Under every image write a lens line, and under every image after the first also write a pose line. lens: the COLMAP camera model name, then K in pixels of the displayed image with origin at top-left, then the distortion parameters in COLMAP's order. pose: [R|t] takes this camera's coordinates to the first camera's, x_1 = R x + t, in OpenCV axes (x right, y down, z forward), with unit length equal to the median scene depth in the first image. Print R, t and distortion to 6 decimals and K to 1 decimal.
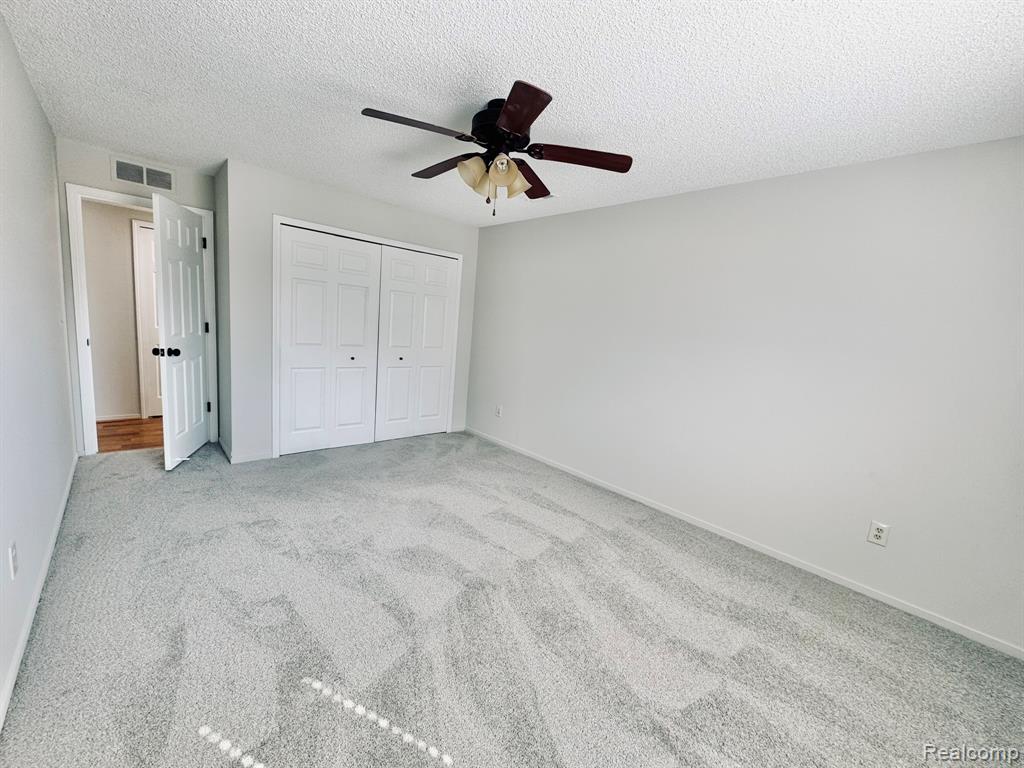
lens RADIAL K [[407.6, 0, 511.0], [0, 407.6, 381.5], [0, 0, 1]] dist [0.000273, -0.000347]
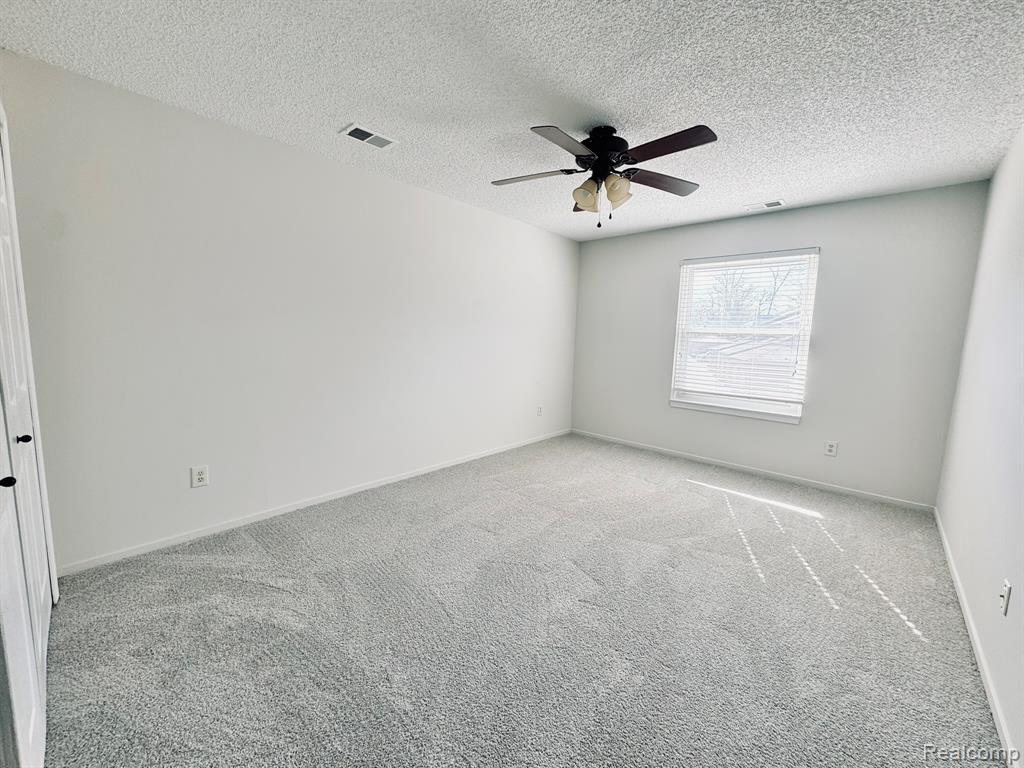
lens RADIAL K [[407.6, 0, 511.0], [0, 407.6, 381.5], [0, 0, 1]] dist [0.000273, -0.000347]
pose [[-0.082221, -0.200540, 0.976229, -0.582234], [0.124008, 0.969875, 0.209679, -0.113559], [-0.988869, 0.138300, -0.054876, 0.642882]]
